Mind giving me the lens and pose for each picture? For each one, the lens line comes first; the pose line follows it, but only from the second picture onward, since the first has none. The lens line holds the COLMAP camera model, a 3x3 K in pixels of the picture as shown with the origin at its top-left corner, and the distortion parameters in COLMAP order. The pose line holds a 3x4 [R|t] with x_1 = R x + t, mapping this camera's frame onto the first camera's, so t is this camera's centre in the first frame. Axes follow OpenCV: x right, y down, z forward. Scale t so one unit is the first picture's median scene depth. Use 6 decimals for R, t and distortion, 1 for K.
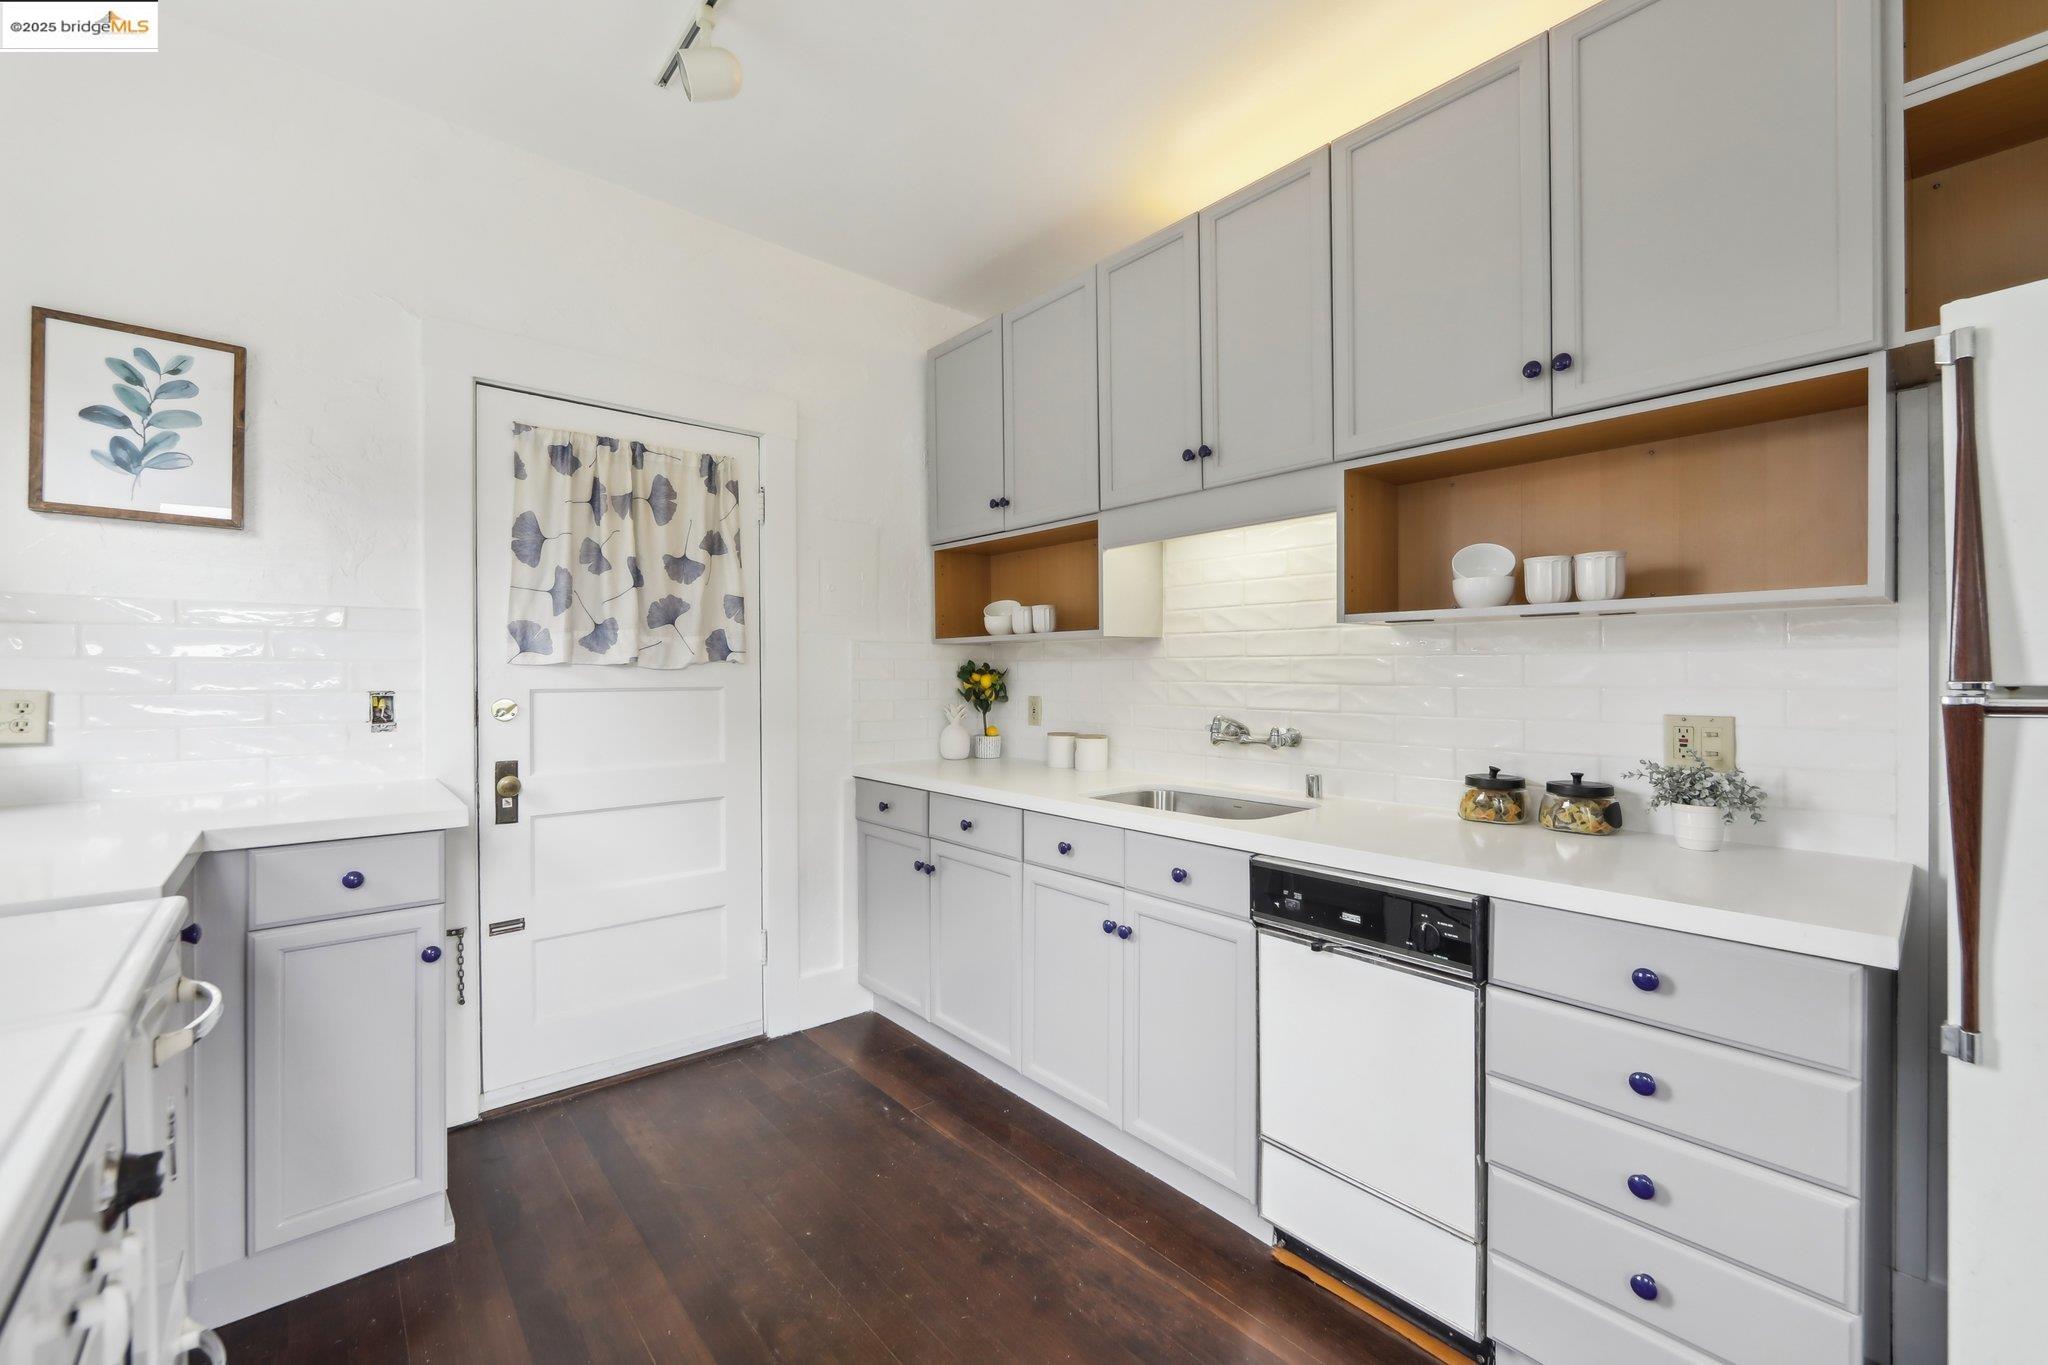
lens RADIAL K [[844.6, 0, 1023.2], [0, 844.6, 674.5], [0, 0, 1]] dist [-0.001780, 0.000781]
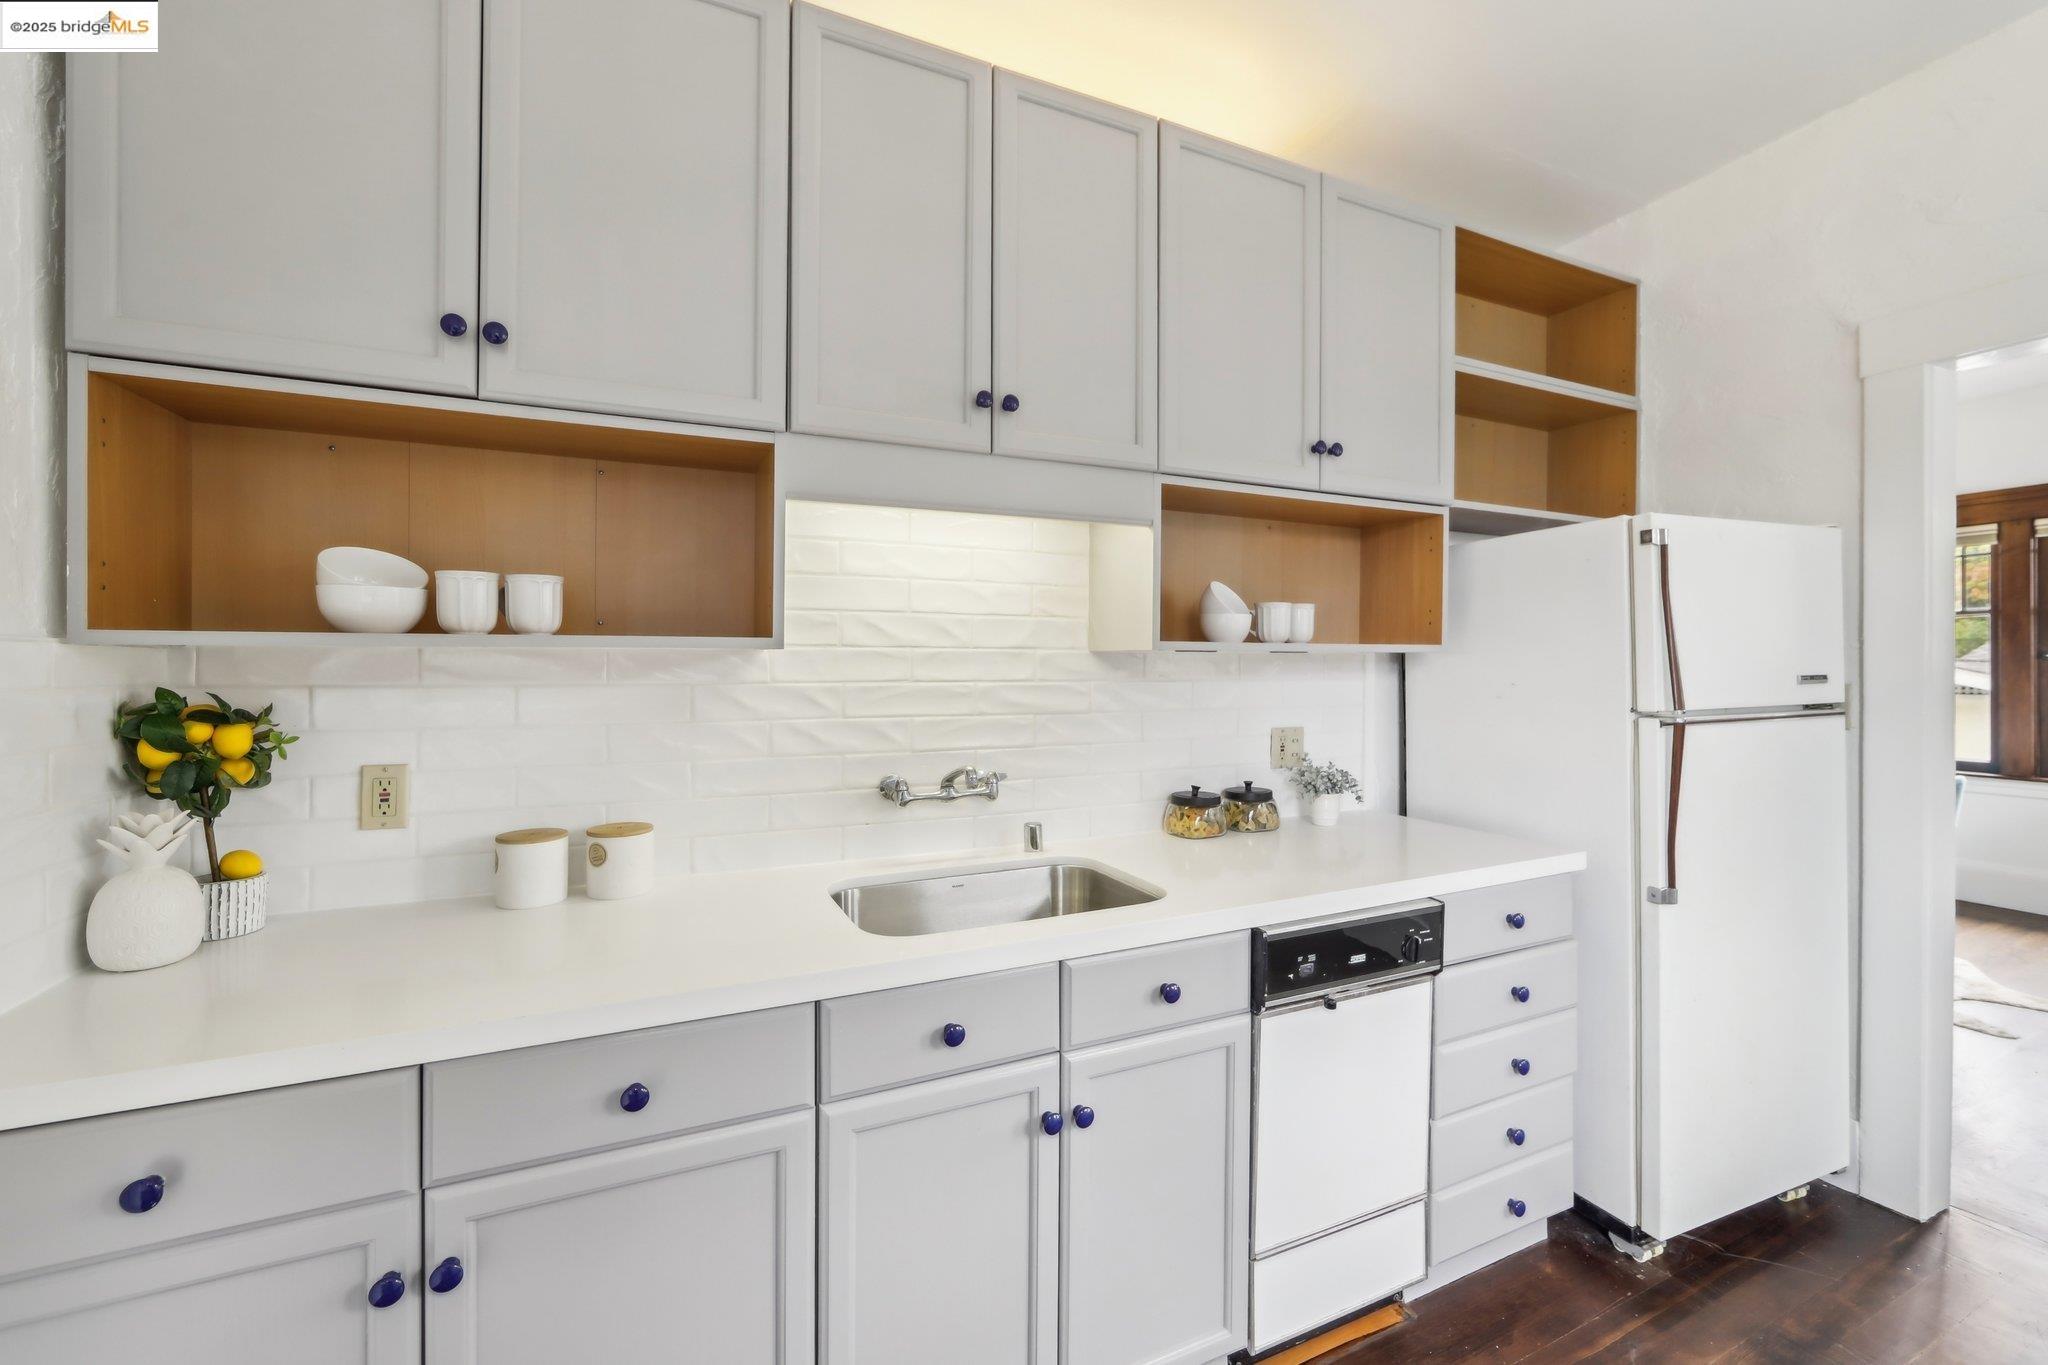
lens RADIAL K [[850.3, 0, 1024.6], [0, 850.3, 662.0], [0, 0, 1]] dist [-0.000783, 0.000125]
pose [[0.260594, 0.002969, 0.965444, -0.440800], [0.000292, 0.999995, -0.003154, -0.036996], [-0.965449, 0.001103, 0.260591, 0.728519]]
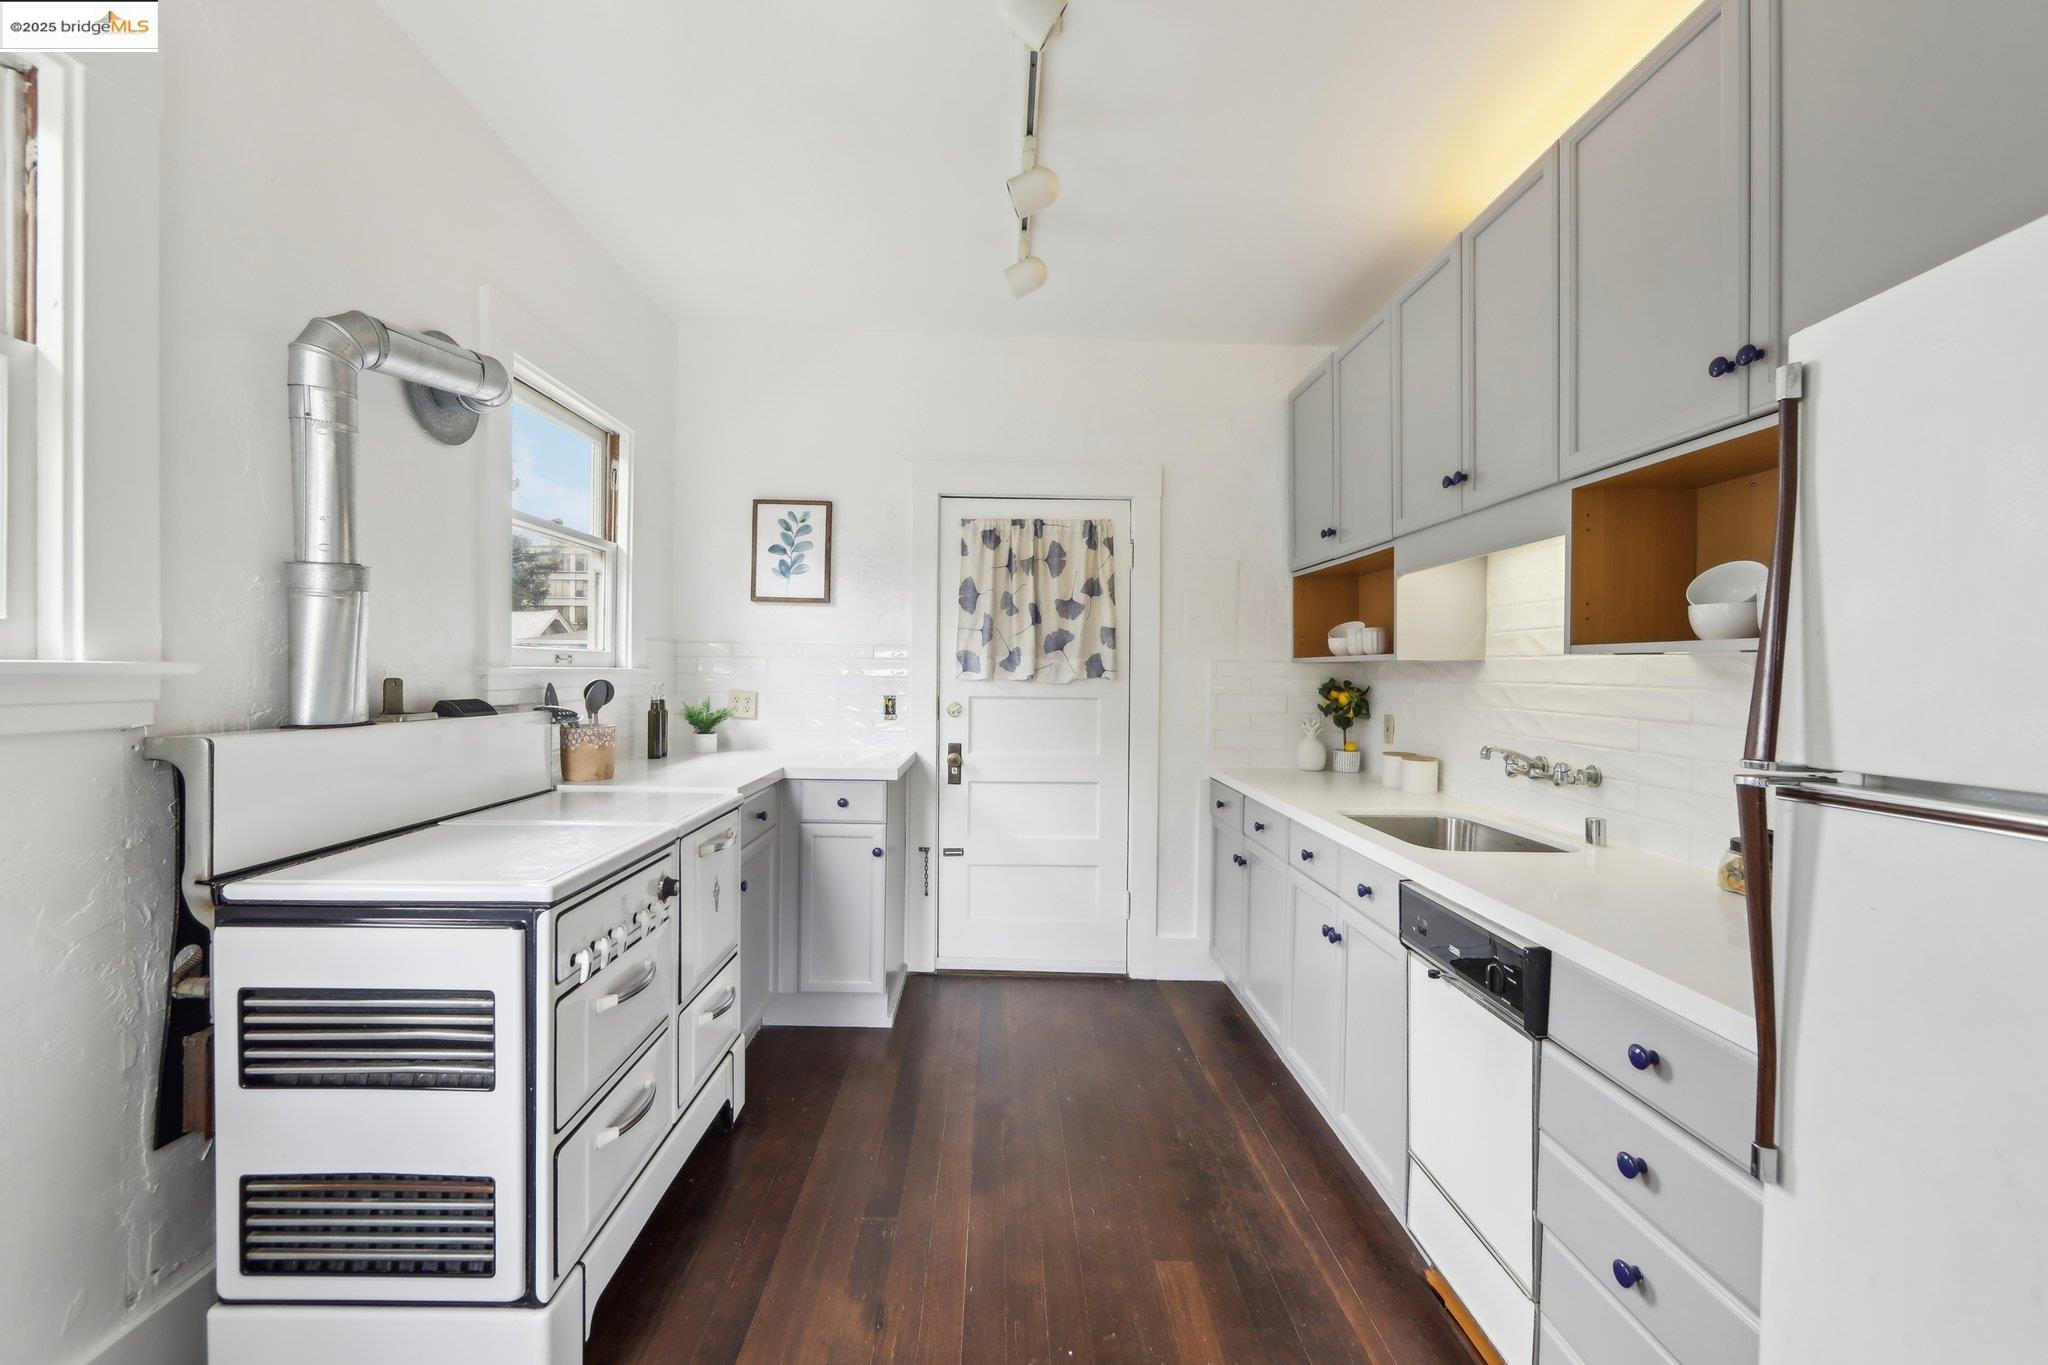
lens RADIAL K [[836.7, 0, 986.2], [0, 836.7, 676.8], [0, 0, 1]] dist [-0.001091, 0.000241]
pose [[0.750050, 0.015063, -0.661209, 0.412460], [-0.012534, 0.999885, 0.008560, -0.029625], [0.661262, 0.001868, 0.750153, -0.089400]]
